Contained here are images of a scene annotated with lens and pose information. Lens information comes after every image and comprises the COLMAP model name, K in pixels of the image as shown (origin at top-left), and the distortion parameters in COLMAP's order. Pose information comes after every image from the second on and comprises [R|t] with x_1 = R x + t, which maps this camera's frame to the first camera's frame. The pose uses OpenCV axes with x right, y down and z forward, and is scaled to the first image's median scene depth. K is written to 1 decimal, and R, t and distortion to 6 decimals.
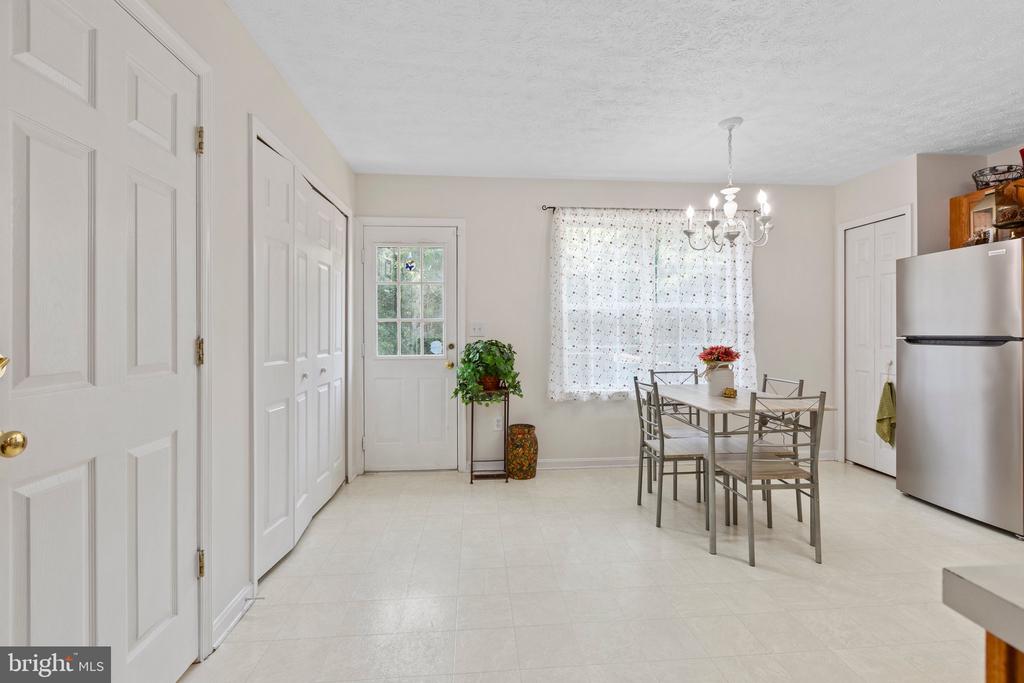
lens RADIAL K [[457.2, 0, 513.0], [0, 457.2, 340.4], [0, 0, 1]] dist [0.001240, -0.001655]
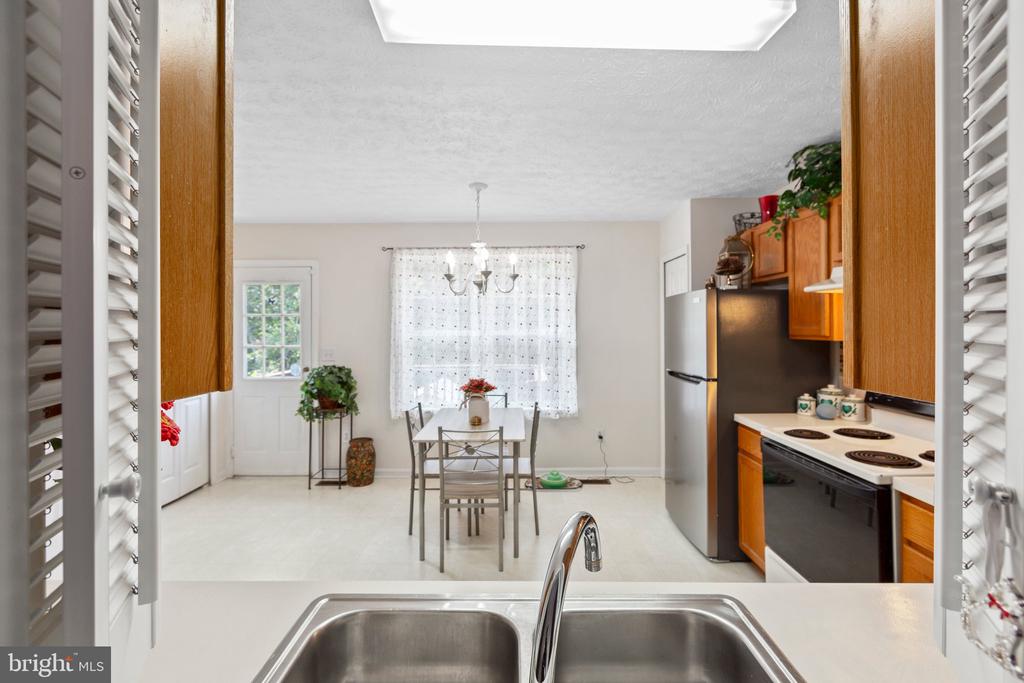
lens RADIAL K [[457.2, 0, 510.8], [0, 457.2, 334.5], [0, 0, 1]] dist [0.001240, -0.001655]
pose [[0.994721, 0.001059, -0.102613, 0.525360], [-0.001421, 0.999993, -0.003458, -0.075965], [0.102609, 0.003585, 0.994715, -0.107065]]
